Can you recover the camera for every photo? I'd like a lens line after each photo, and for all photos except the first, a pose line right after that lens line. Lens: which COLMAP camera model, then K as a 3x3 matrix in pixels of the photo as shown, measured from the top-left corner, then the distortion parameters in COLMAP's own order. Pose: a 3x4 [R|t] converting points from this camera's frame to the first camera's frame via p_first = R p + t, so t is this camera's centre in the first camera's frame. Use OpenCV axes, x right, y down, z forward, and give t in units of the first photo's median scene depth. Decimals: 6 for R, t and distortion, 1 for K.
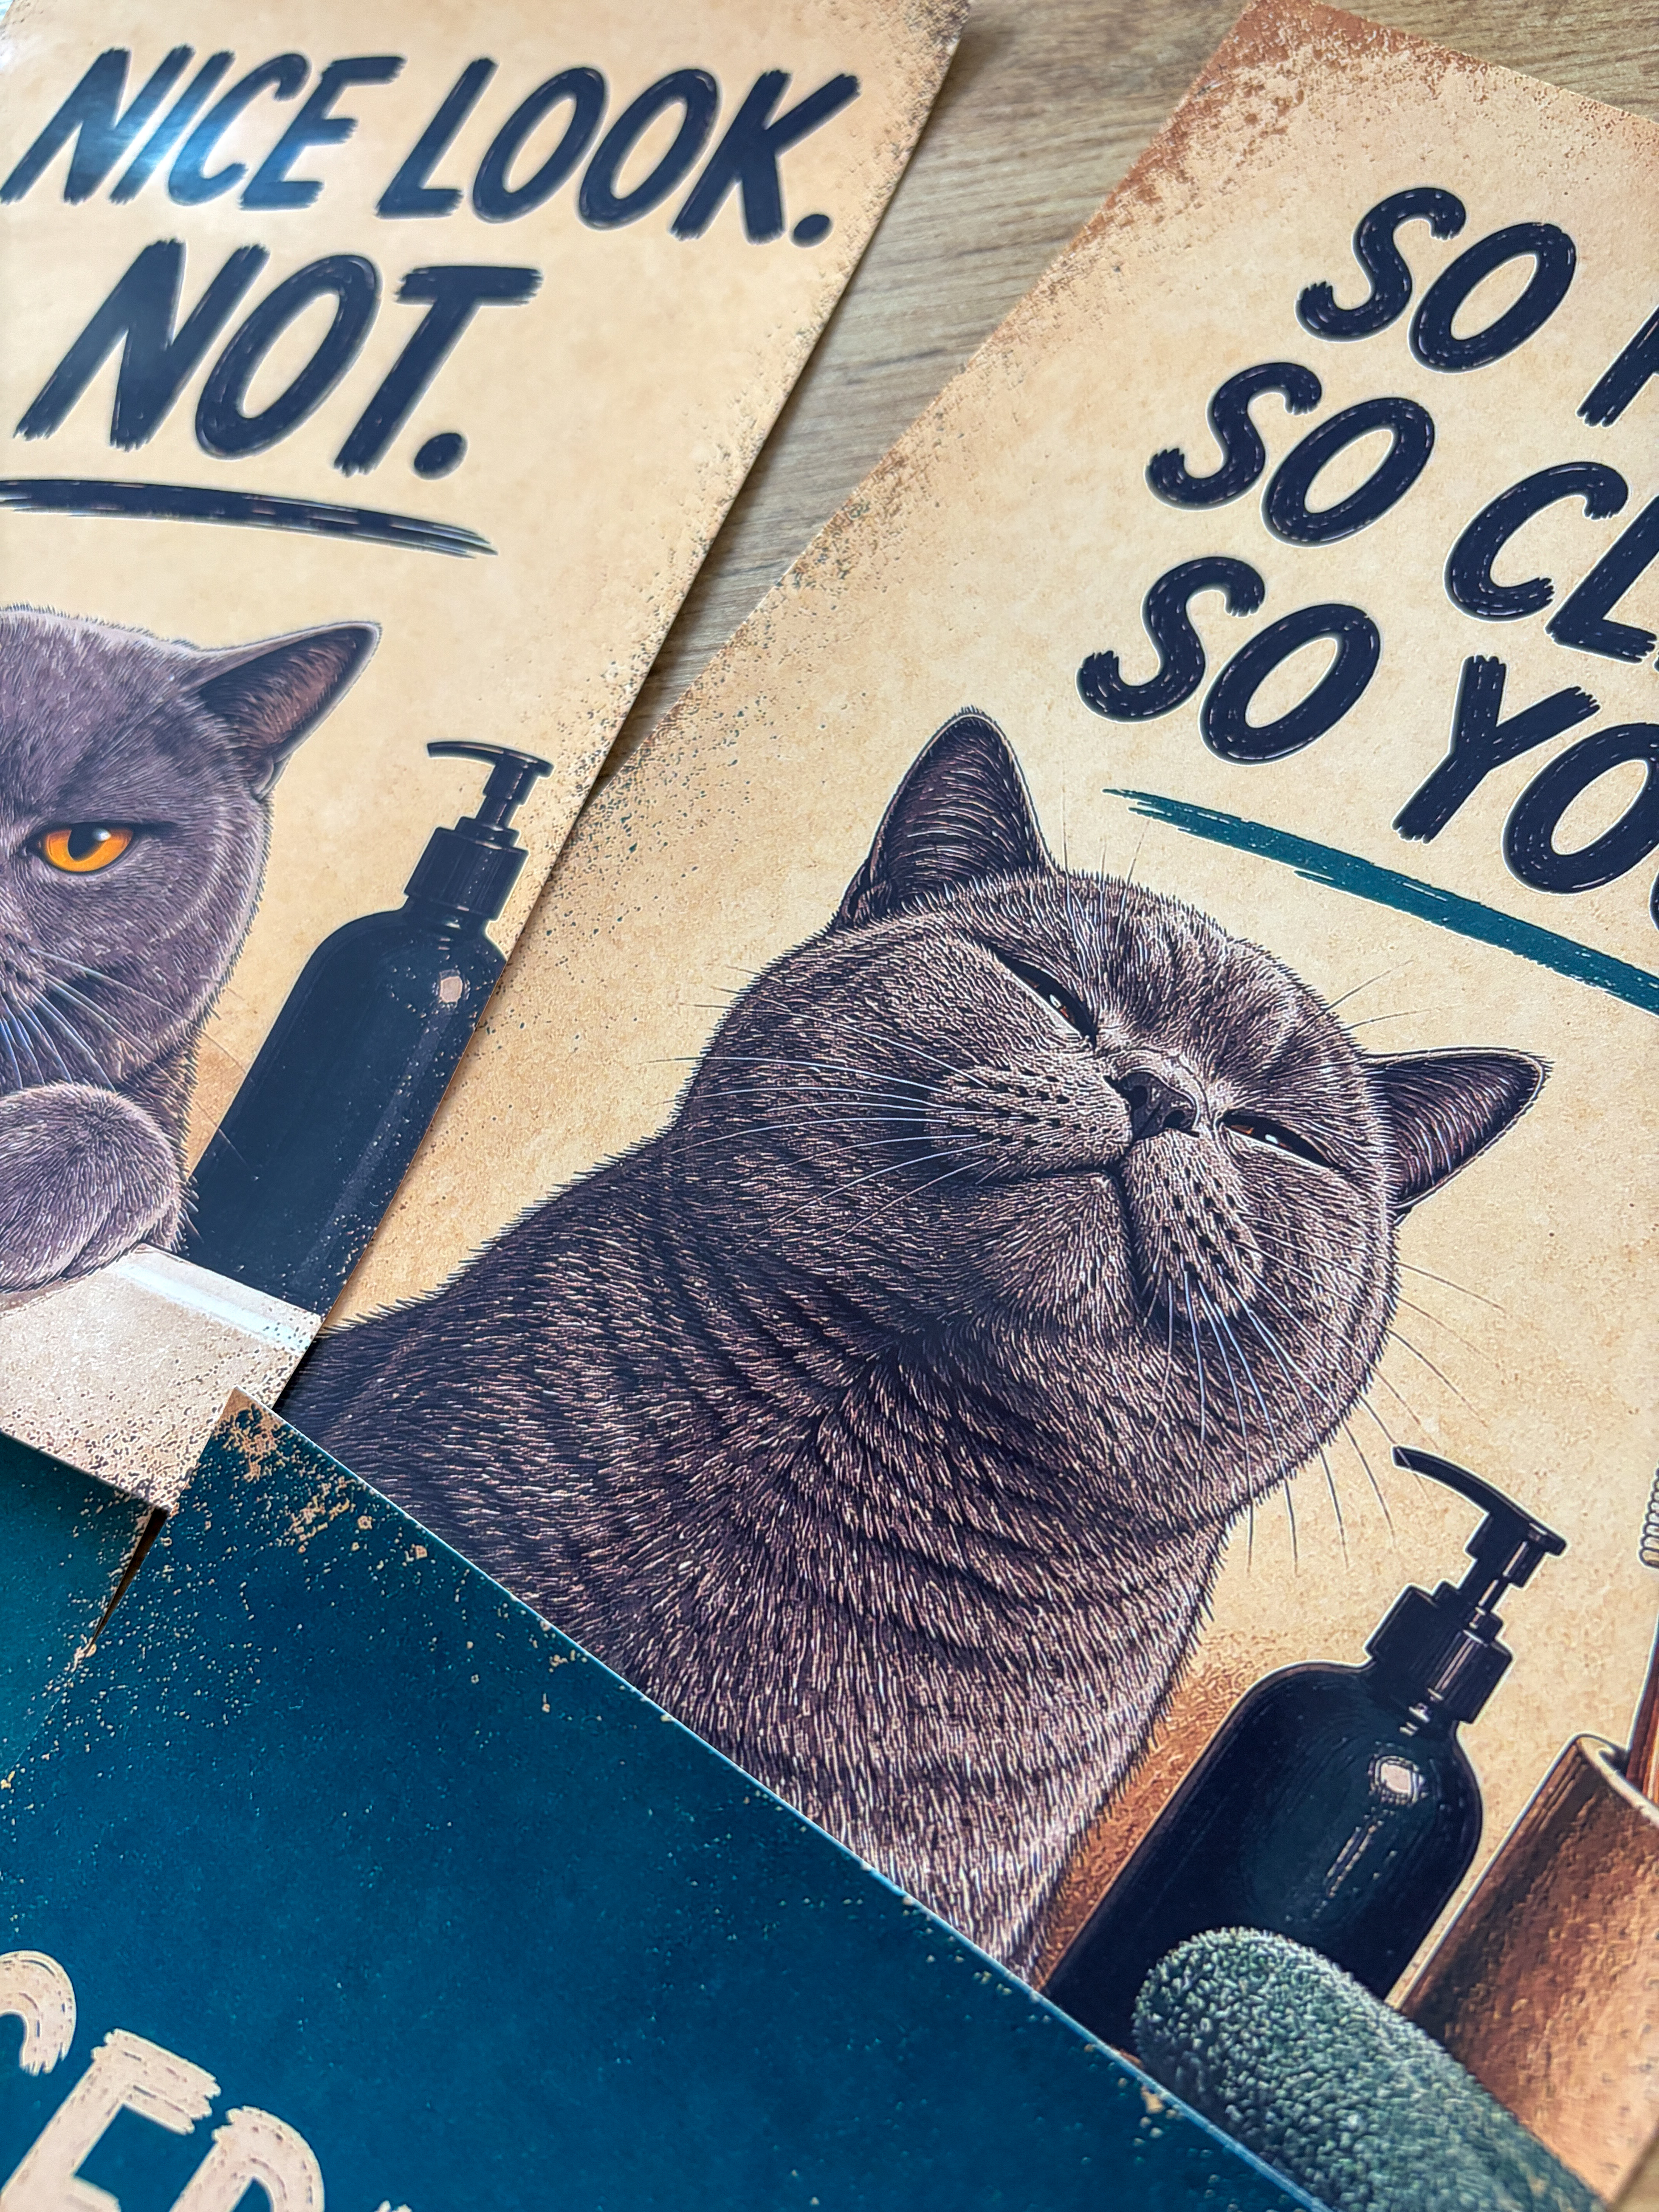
lens RADIAL K [[1712.1, 0, 829.5], [0, 1712.1, 1106.0], [0, 0, 1]] dist [0.003804, -0.041618]
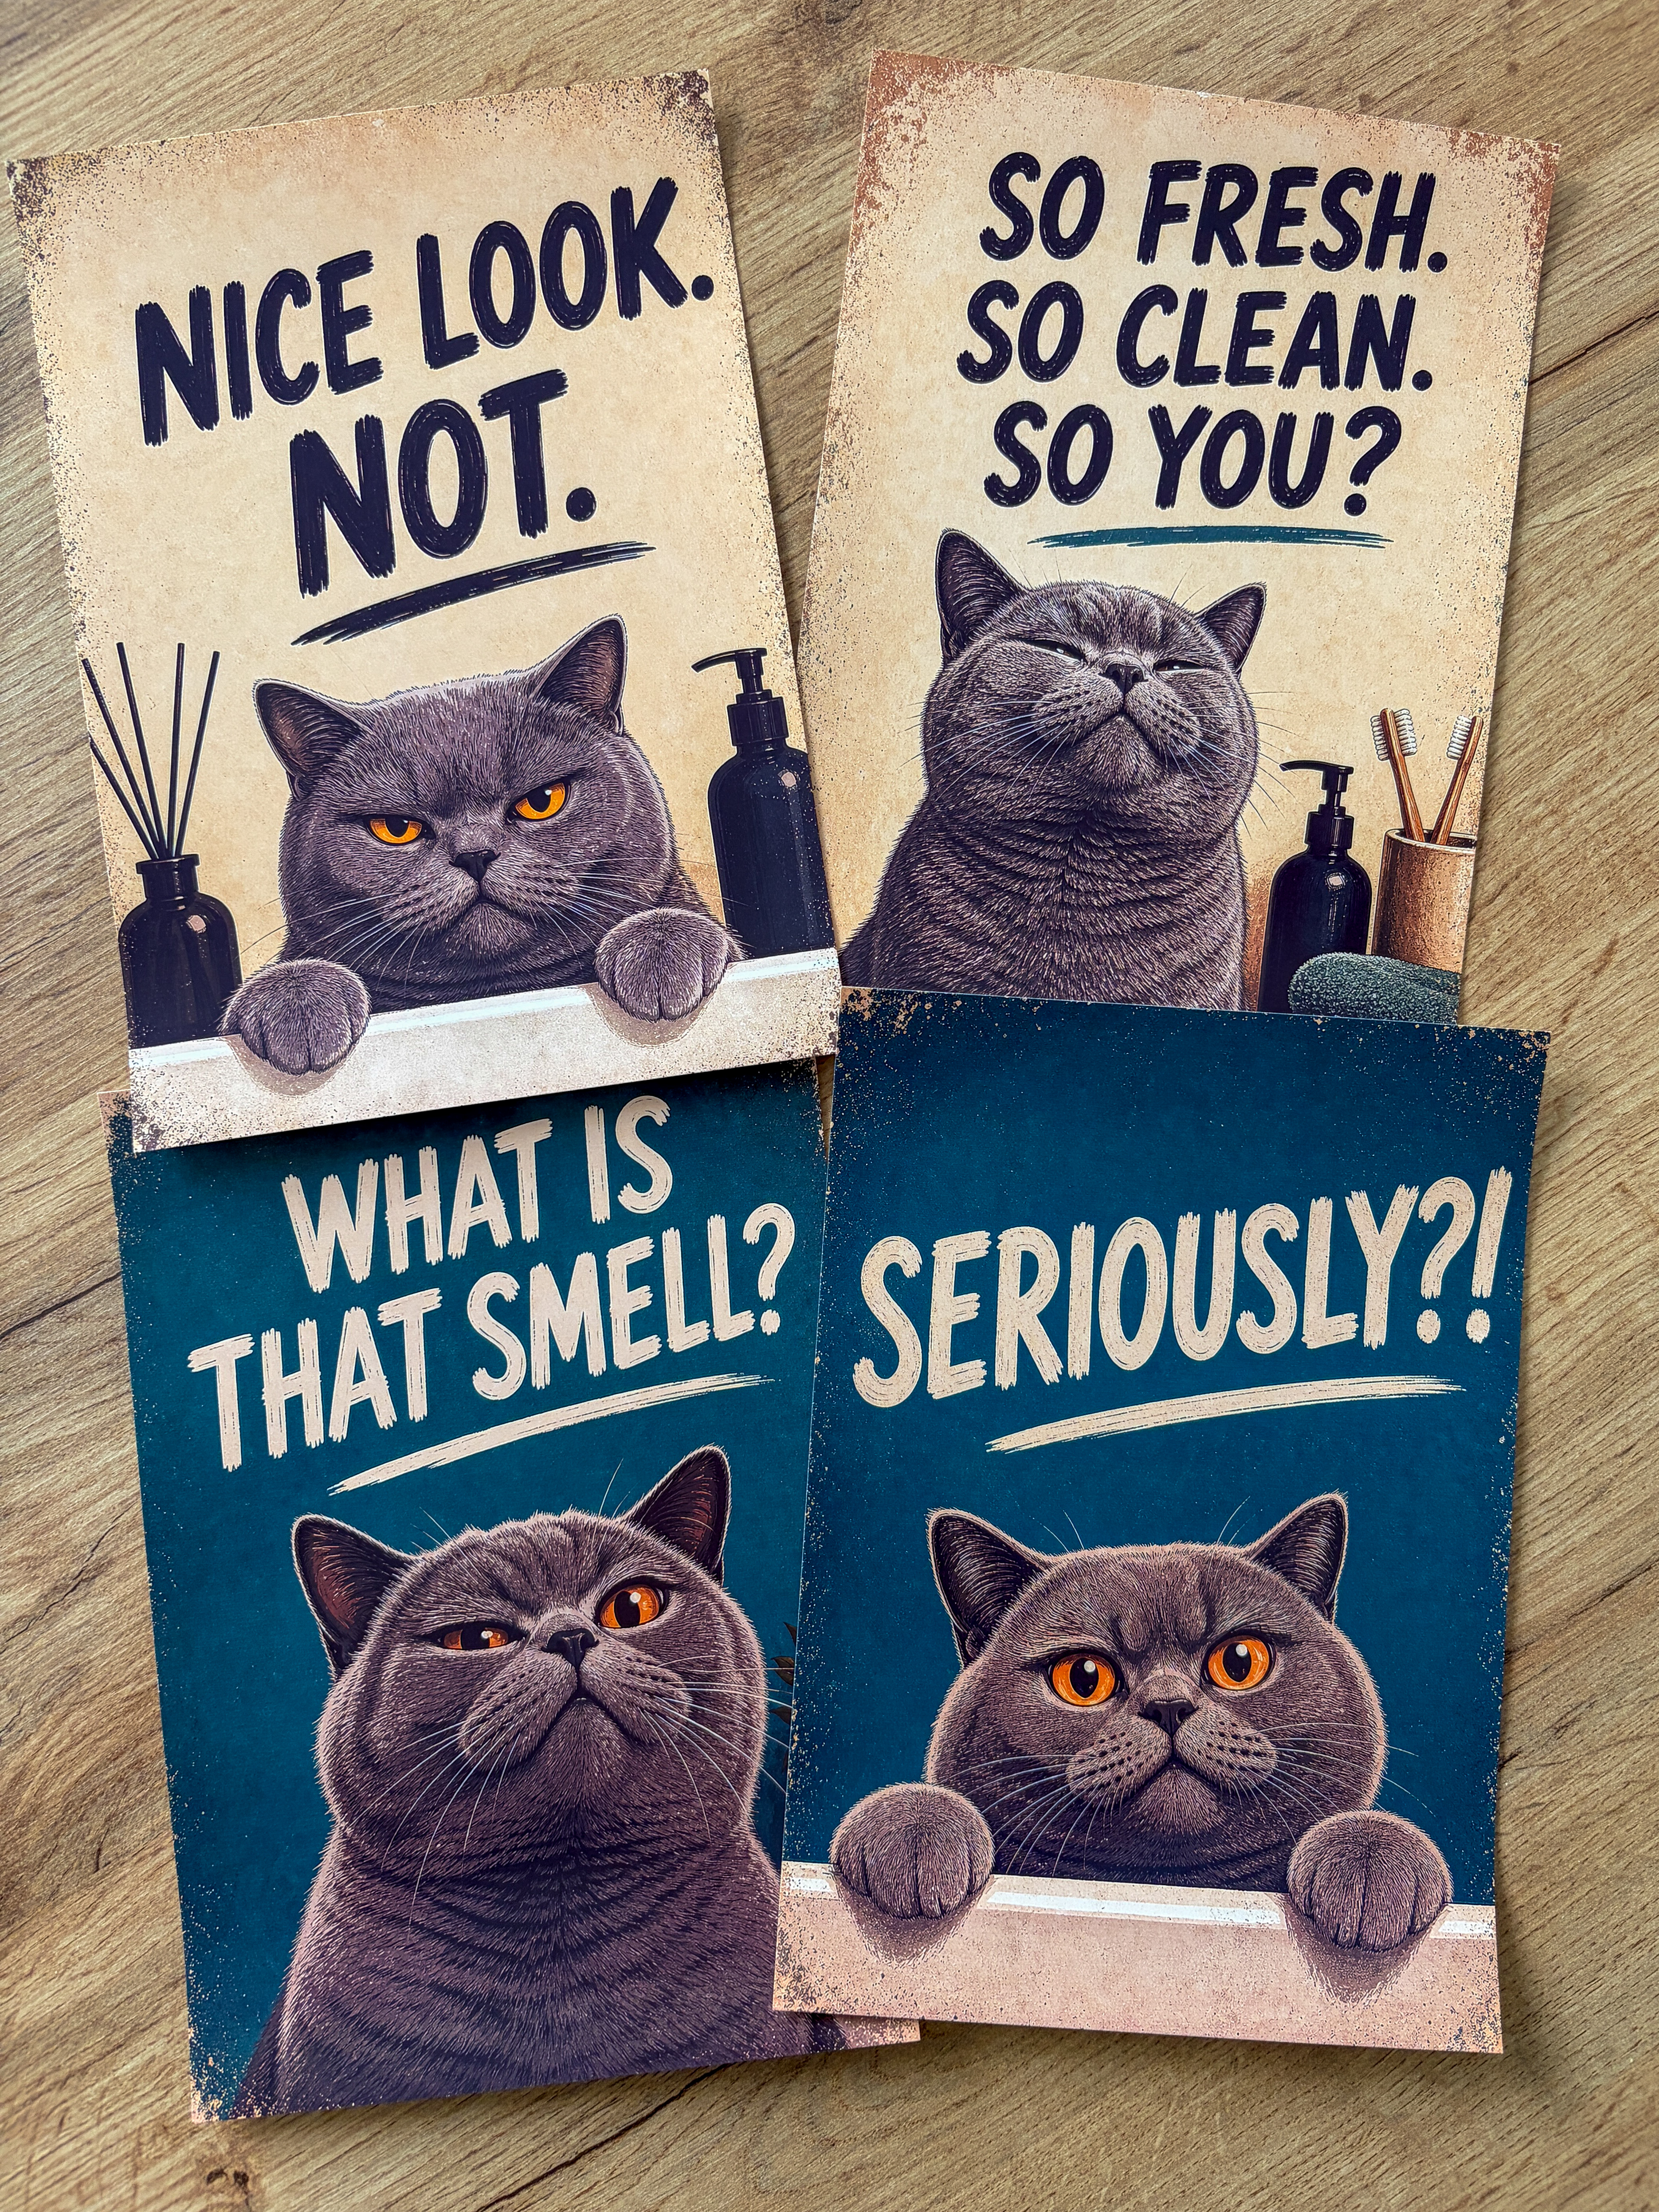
lens RADIAL K [[1701.1, 0, 829.5], [0, 1701.1, 1106.0], [0, 0, 1]] dist [0.015161, -0.037864]
pose [[0.837532, -0.501306, 0.217329, -0.858756], [0.423308, 0.846825, 0.322022, -0.388030], [-0.345471, -0.177707, 0.921450, -0.964795]]
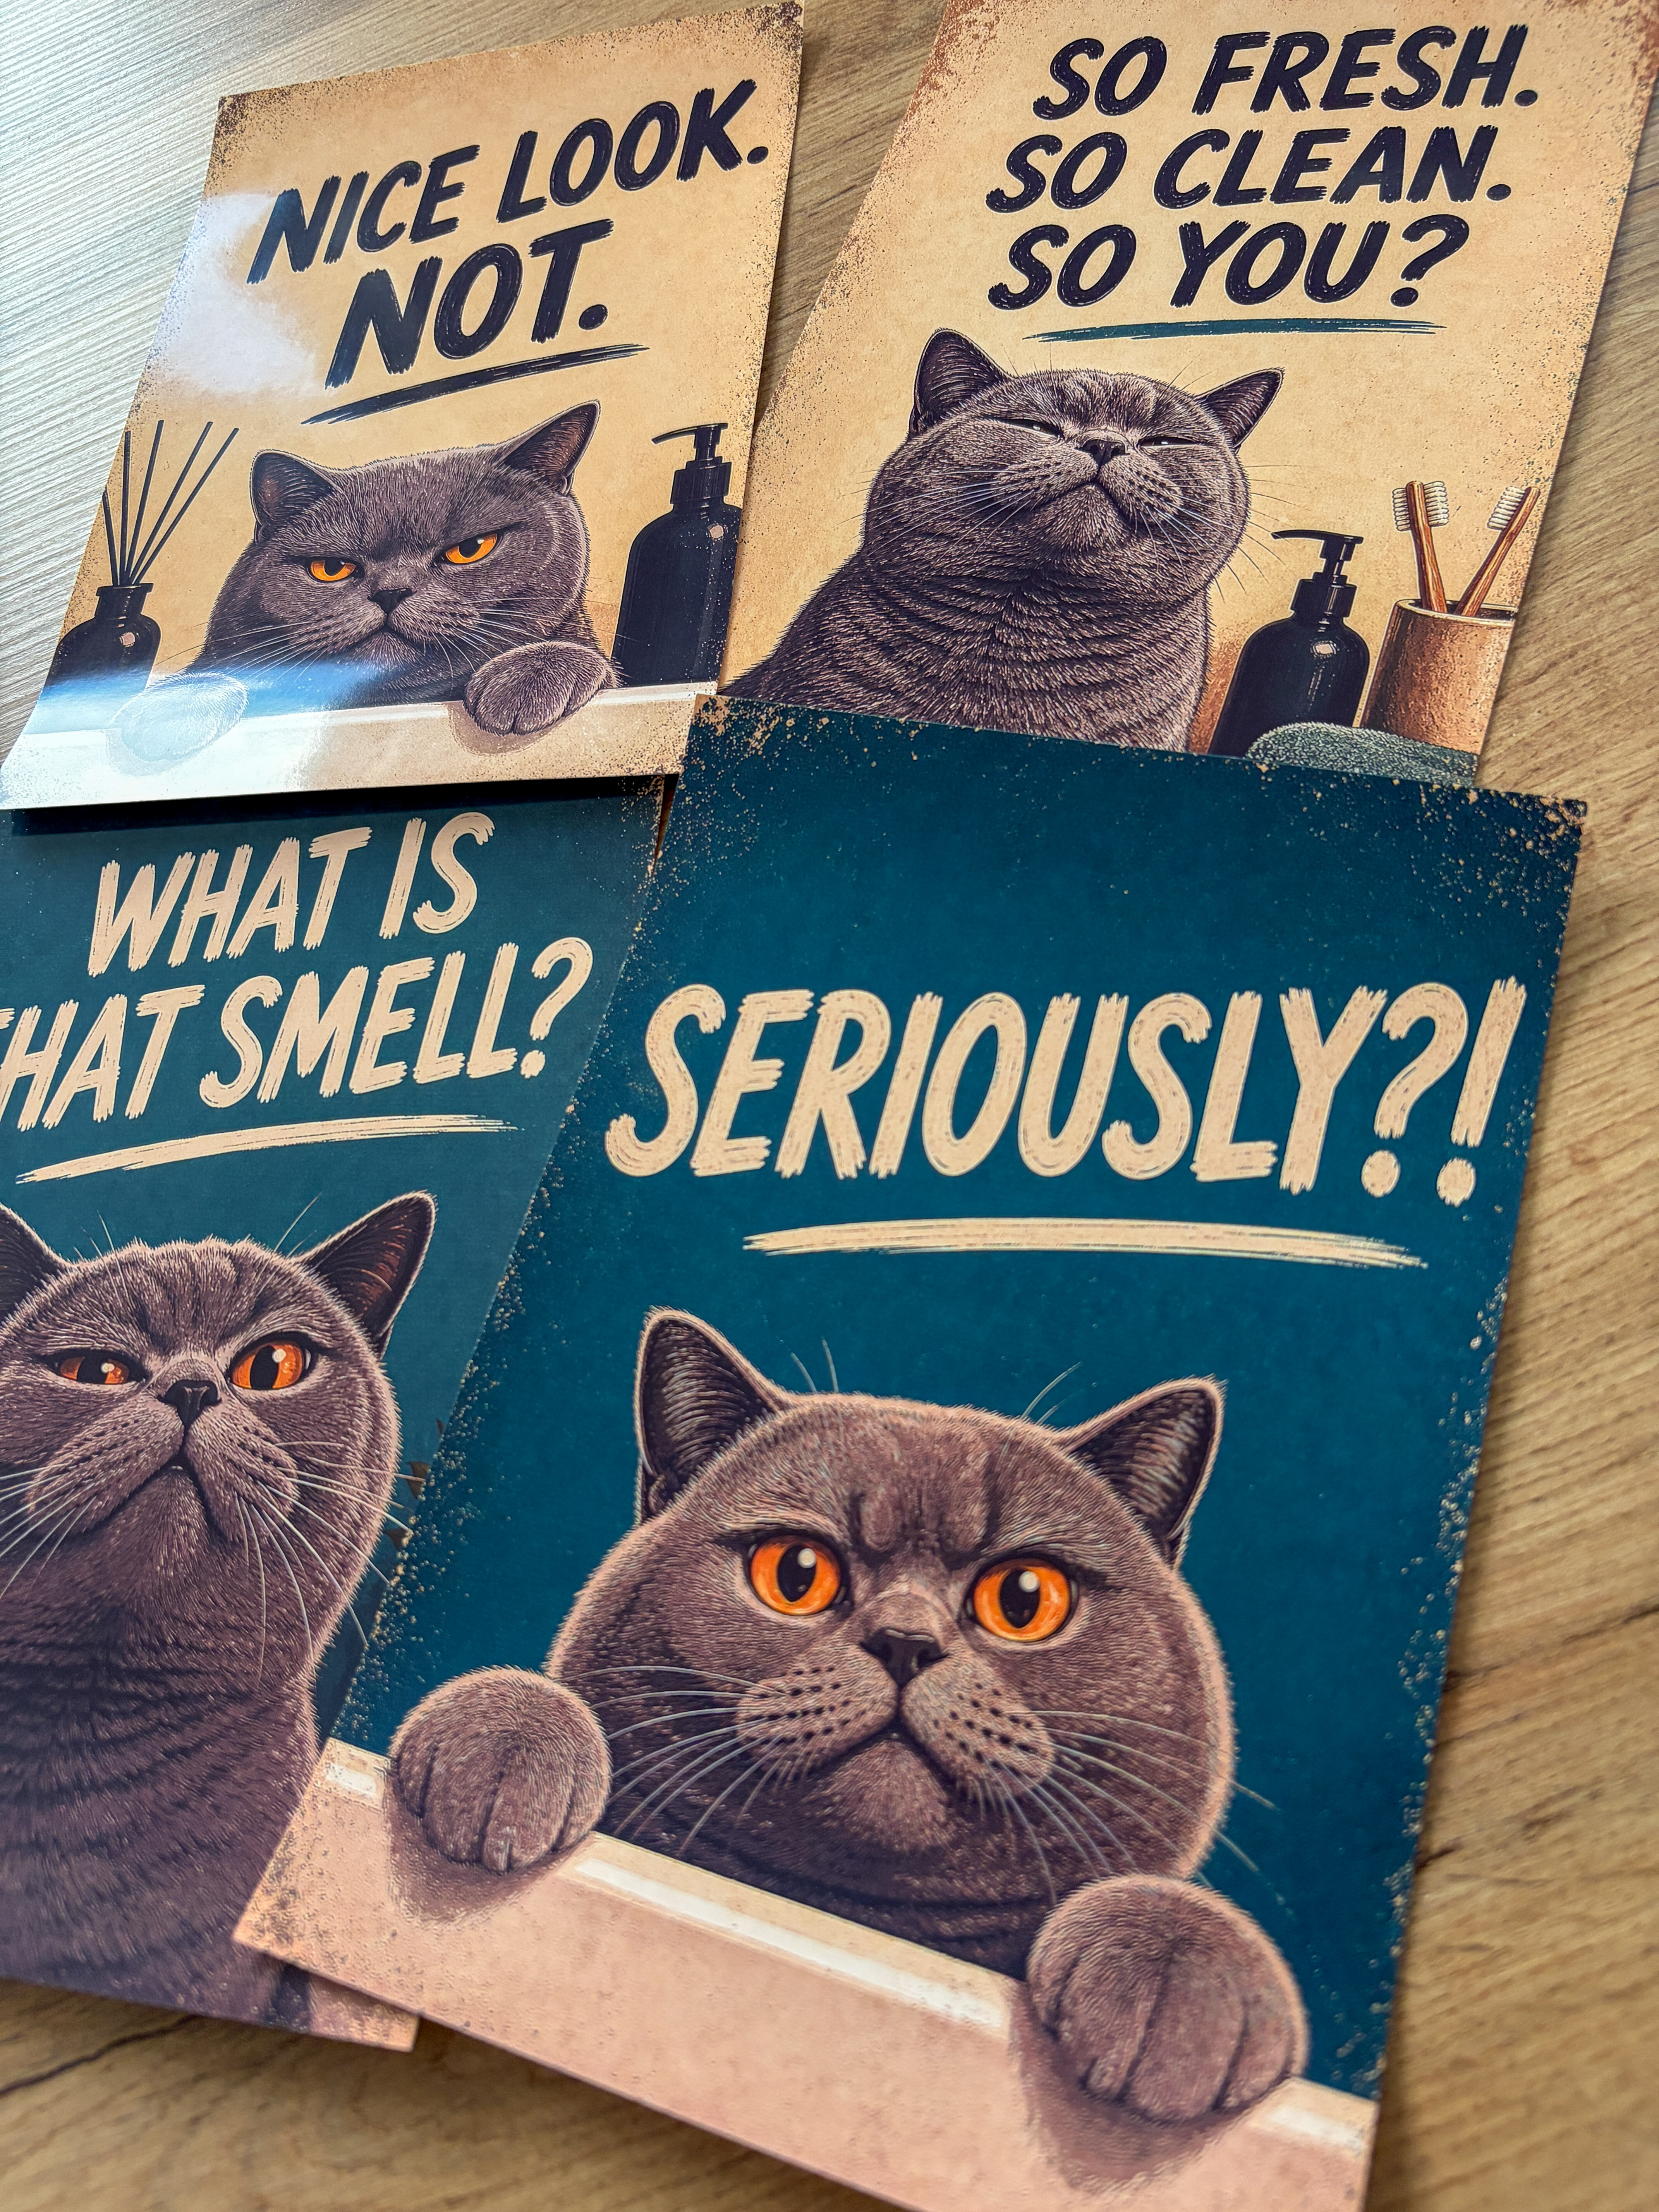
lens RADIAL K [[1701.1, 0, 829.5], [0, 1701.1, 1106.0], [0, 0, 1]] dist [0.015161, -0.037864]
pose [[0.952386, -0.287943, 0.100248, -0.498238], [0.298997, 0.946393, -0.122230, 0.820994], [-0.059678, 0.146384, 0.987426, -0.755581]]
